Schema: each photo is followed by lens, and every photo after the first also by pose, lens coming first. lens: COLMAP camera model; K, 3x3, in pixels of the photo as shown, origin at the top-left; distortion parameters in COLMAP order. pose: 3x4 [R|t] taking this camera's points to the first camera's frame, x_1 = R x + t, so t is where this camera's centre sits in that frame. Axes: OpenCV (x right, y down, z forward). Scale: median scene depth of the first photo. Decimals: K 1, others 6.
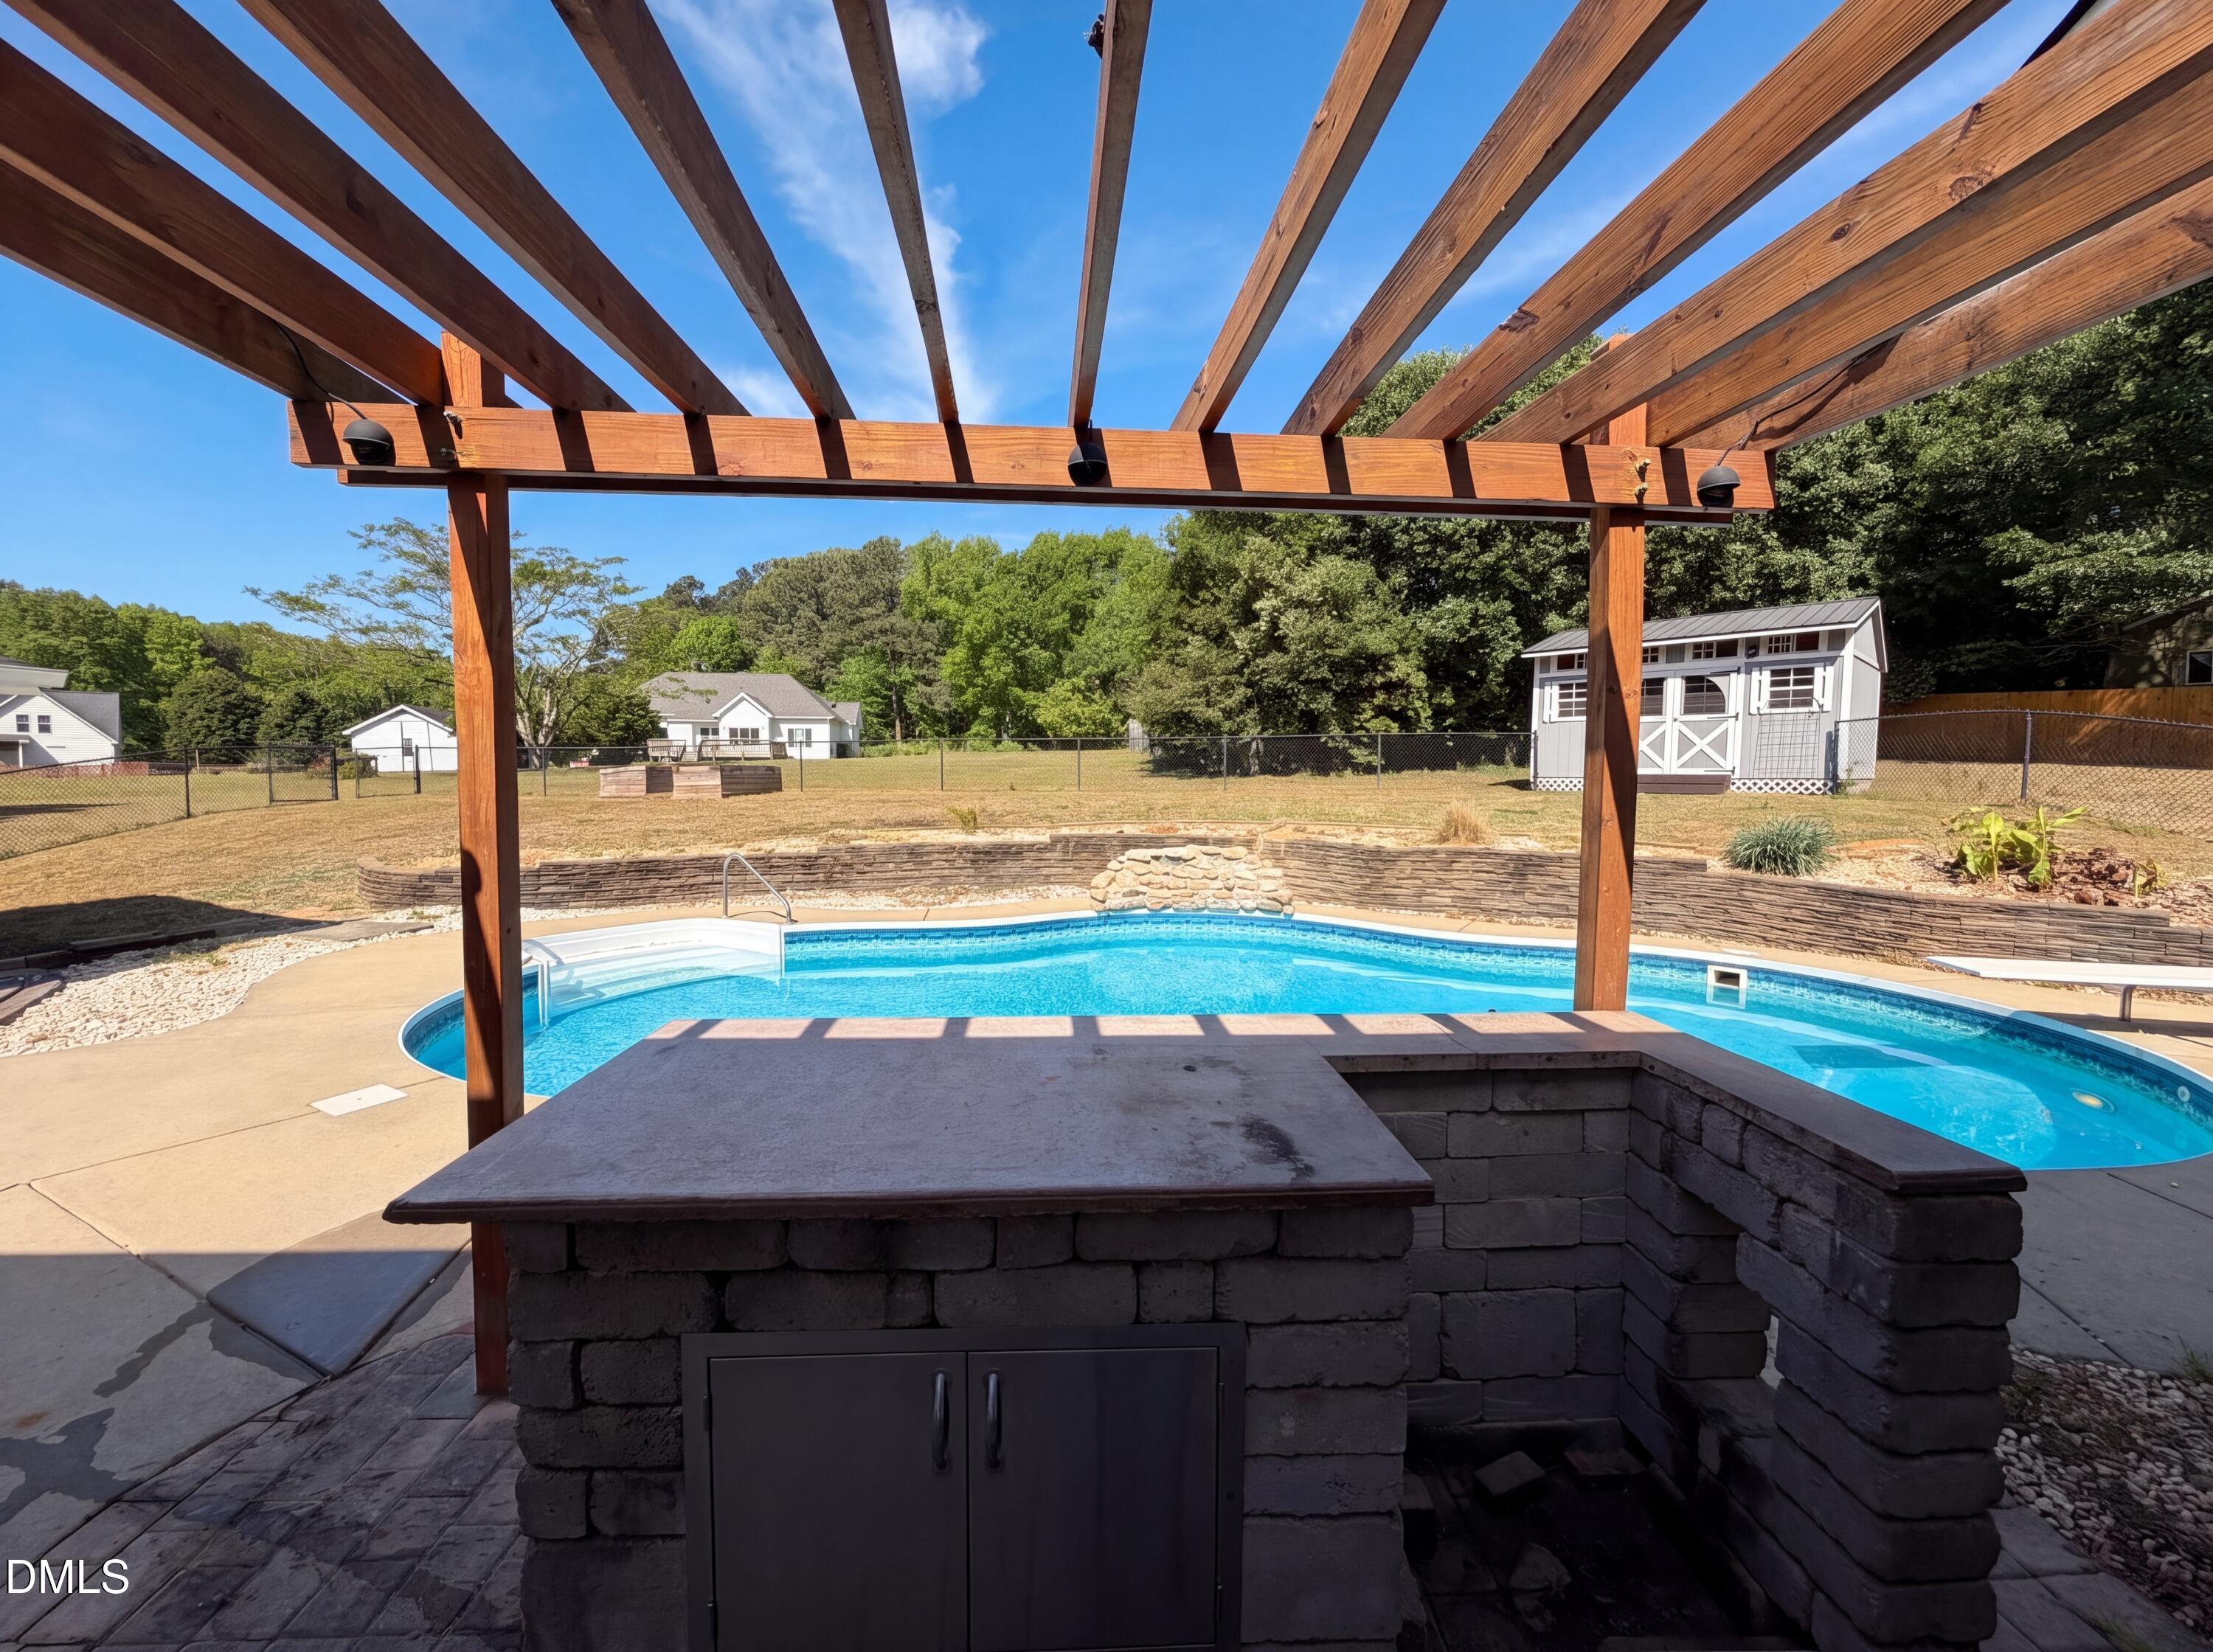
lens RADIAL K [[882.1, 0, 1103.1], [0, 882.1, 823.7], [0, 0, 1]] dist [0.001264, 0.000062]
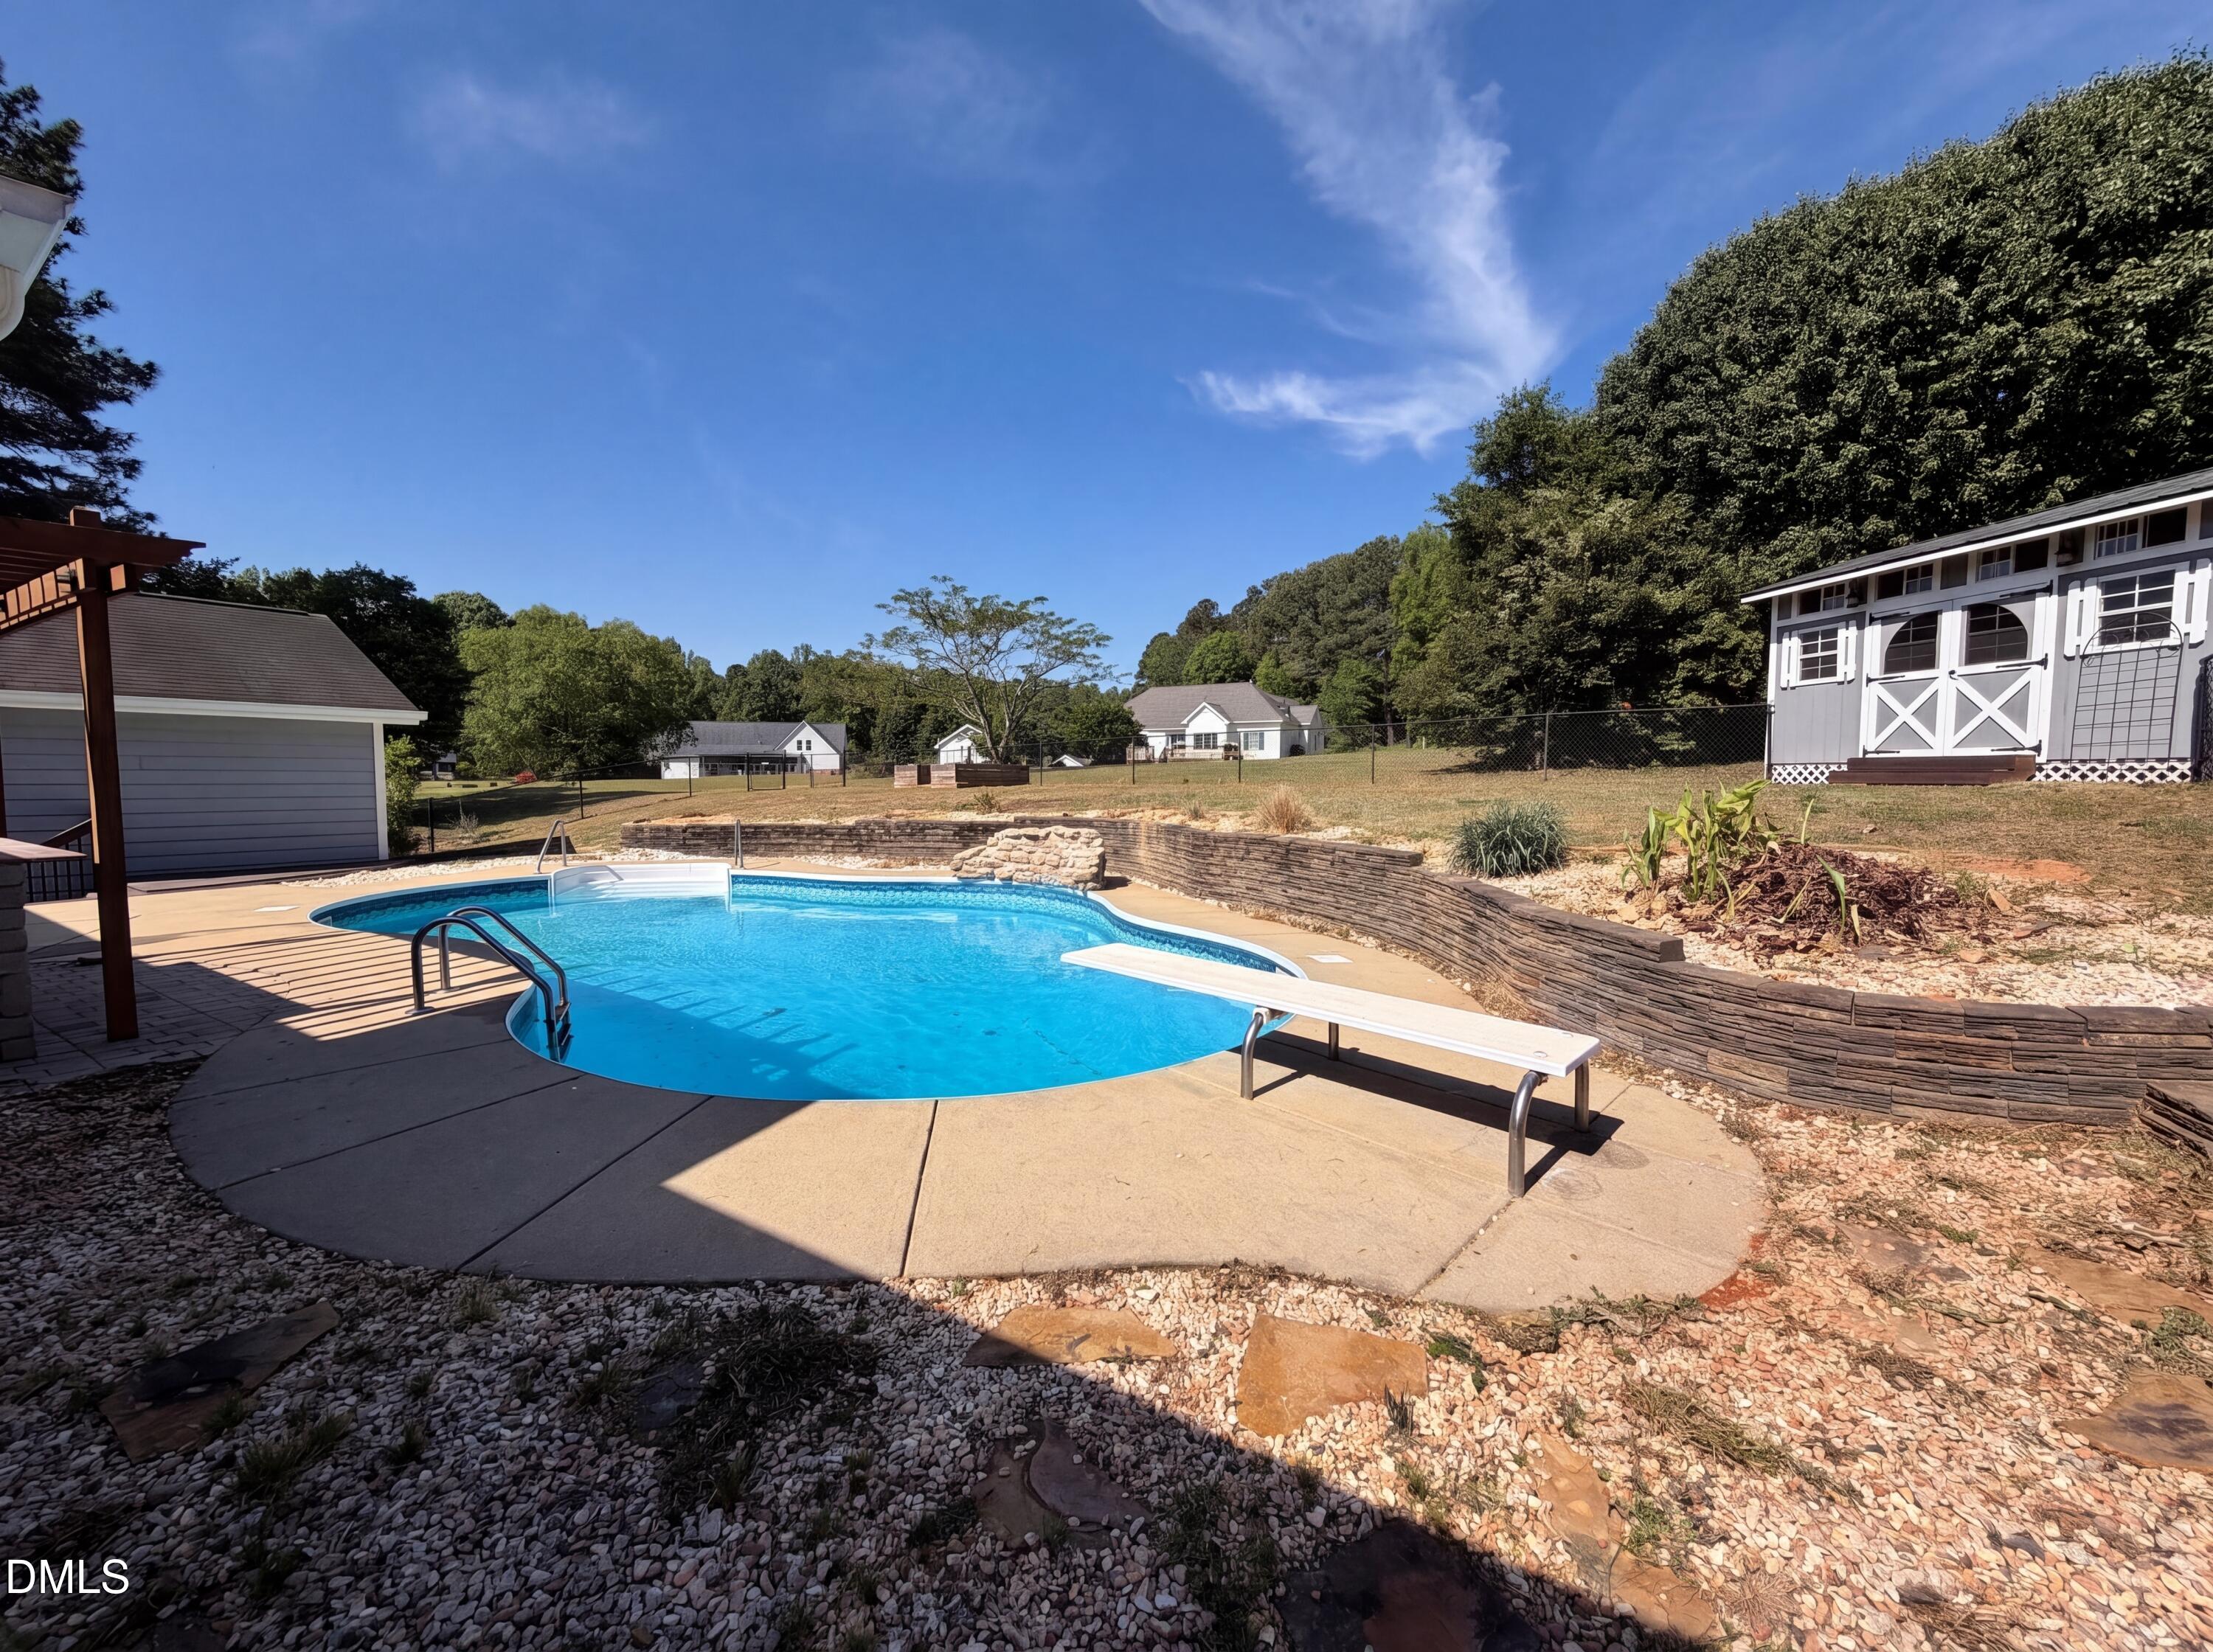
lens RADIAL K [[882.1, 0, 1103.1], [0, 882.1, 823.7], [0, 0, 1]] dist [0.001264, 0.000062]
pose [[0.820165, 0.027250, -0.571478, 0.517239], [-0.029515, 0.999550, 0.005303, 0.009540], [0.571365, 0.012518, 0.820600, 0.100005]]
